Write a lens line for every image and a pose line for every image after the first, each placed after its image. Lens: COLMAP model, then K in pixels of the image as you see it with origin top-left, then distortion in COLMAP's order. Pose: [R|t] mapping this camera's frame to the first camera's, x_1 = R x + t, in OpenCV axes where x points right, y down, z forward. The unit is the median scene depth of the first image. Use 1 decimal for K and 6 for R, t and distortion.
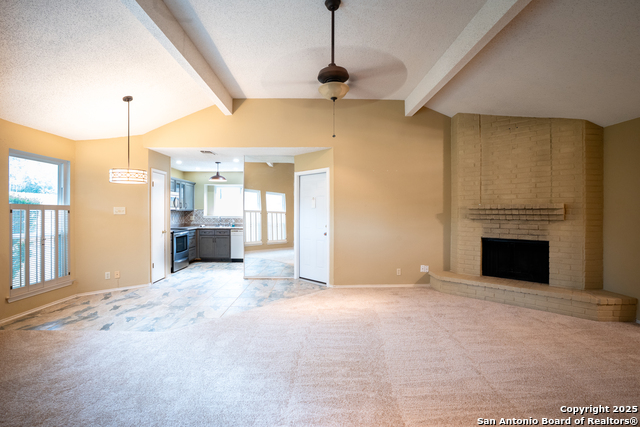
lens RADIAL K [[294.9, 0, 320.0], [0, 294.9, 213.8], [0, 0, 1]] dist [-0.047215, 0.004018]
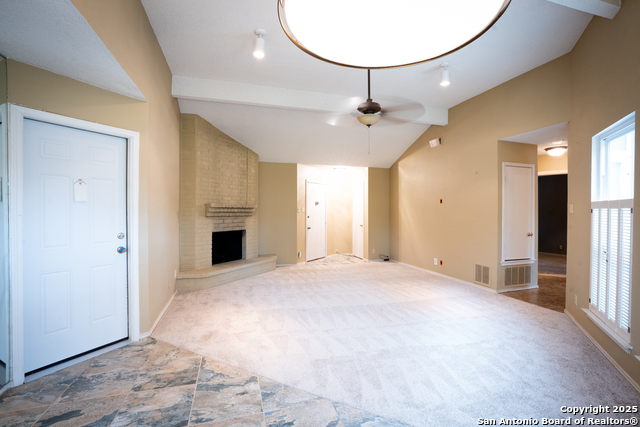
lens RADIAL K [[294.9, 0, 320.2], [0, 294.9, 212.4], [0, 0, 1]] dist [-0.047215, 0.004018]
pose [[-0.260401, -0.006452, 0.965479, -0.697779], [0.003092, 0.999967, 0.007517, -0.004461], [-0.965496, 0.004943, -0.260372, 0.919206]]
